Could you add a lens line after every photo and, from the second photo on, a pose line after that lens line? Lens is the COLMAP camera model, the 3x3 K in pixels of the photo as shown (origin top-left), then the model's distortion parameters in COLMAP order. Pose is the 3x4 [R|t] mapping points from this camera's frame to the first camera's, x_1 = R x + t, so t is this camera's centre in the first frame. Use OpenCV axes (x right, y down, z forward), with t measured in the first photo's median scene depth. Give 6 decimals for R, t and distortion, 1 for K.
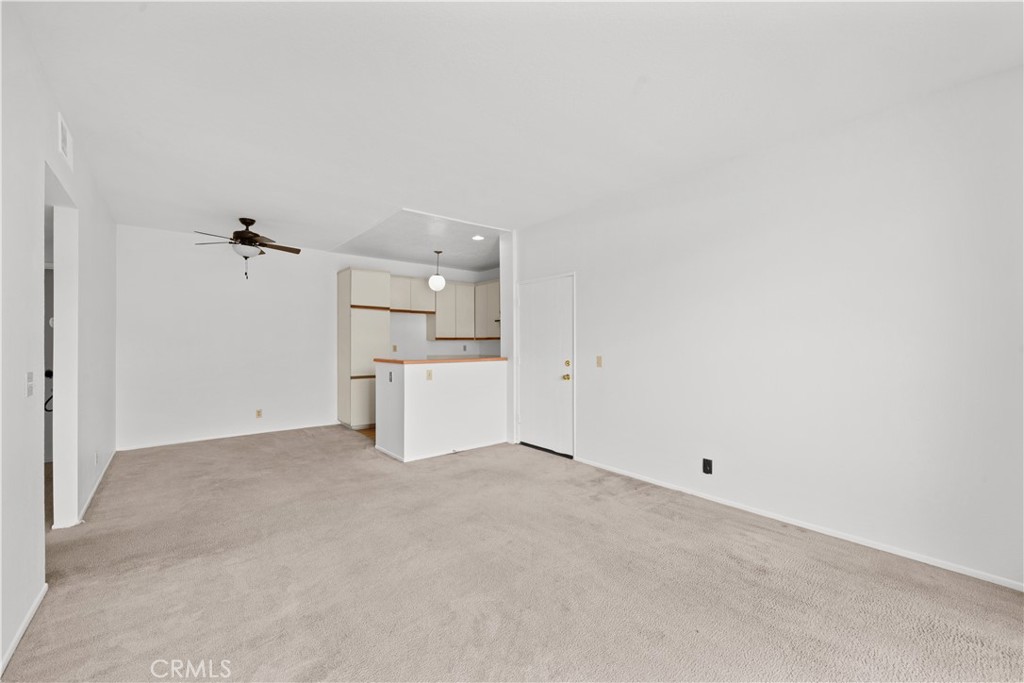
lens RADIAL K [[409.2, 0, 505.1], [0, 409.2, 340.6], [0, 0, 1]] dist [-0.004512, 0.001009]
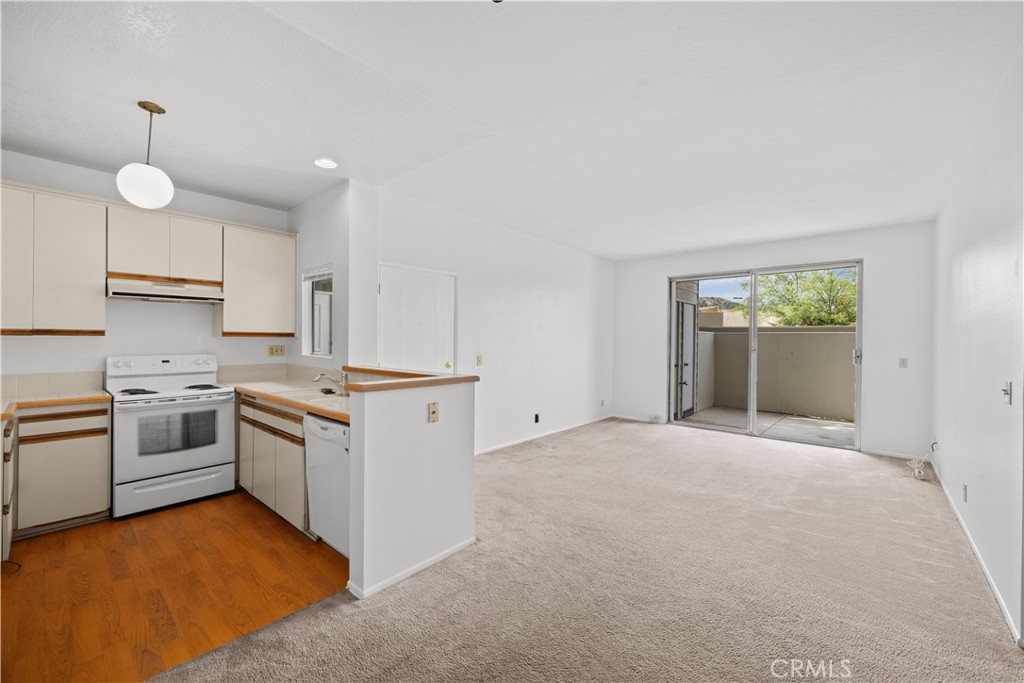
lens RADIAL K [[409.2, 0, 504.3], [0, 409.2, 341.3], [0, 0, 1]] dist [-0.004512, 0.001009]
pose [[-0.155943, -0.003370, 0.987760, -0.840060], [-0.012484, 0.999921, 0.001441, -0.002976], [-0.987687, -0.012106, -0.155973, 1.042210]]
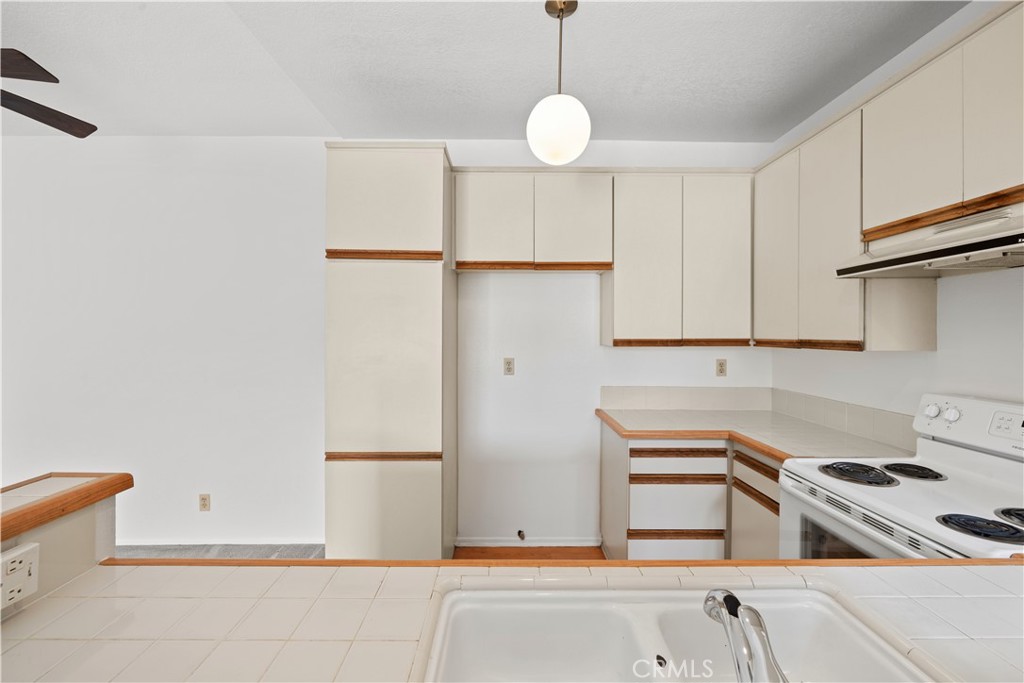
lens RADIAL K [[409.2, 0, 519.8], [0, 409.2, 336.7], [0, 0, 1]] dist [-0.004512, 0.001009]
pose [[0.793083, 0.006522, -0.609079, -0.042375], [0.000582, 0.999934, 0.011466, -0.021476], [0.609114, -0.009448, 0.793027, 1.118916]]
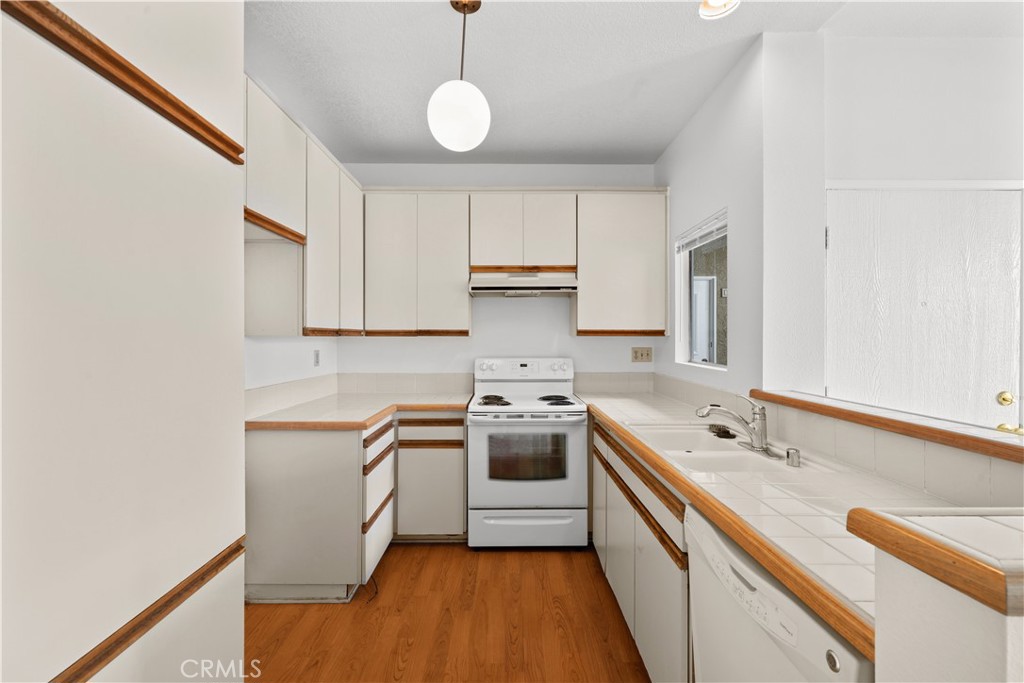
lens RADIAL K [[409.2, 0, 513.0], [0, 409.2, 337.5], [0, 0, 1]] dist [-0.004512, 0.001009]
pose [[0.621114, 0.000638, 0.783720, -0.494497], [-0.005862, 0.999975, 0.003832, -0.003735], [-0.783698, -0.006975, 0.621103, 1.157807]]
